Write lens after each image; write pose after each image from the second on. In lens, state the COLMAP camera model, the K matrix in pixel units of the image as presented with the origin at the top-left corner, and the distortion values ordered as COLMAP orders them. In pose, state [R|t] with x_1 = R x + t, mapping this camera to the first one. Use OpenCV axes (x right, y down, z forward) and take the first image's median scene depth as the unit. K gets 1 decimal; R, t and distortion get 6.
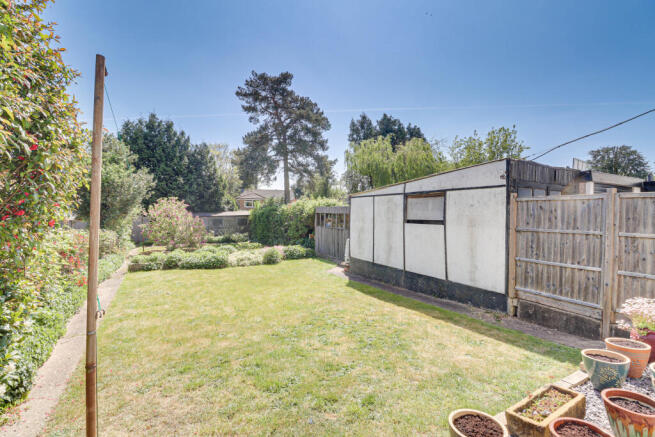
lens RADIAL K [[309.8, 0, 317.0], [0, 309.8, 223.1], [0, 0, 1]] dist [-0.008243, -0.006079]
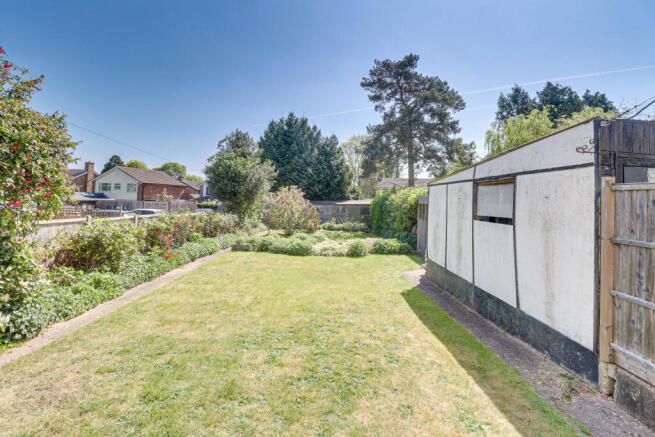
lens RADIAL K [[309.8, 0, 321.6], [0, 309.8, 195.1], [0, 0, 1]] dist [-0.008243, -0.006079]
pose [[0.886202, 0.013382, -0.463105, 0.209382], [-0.039033, 0.998186, -0.045849, -0.007766], [0.461651, 0.058708, 0.885117, 0.123115]]
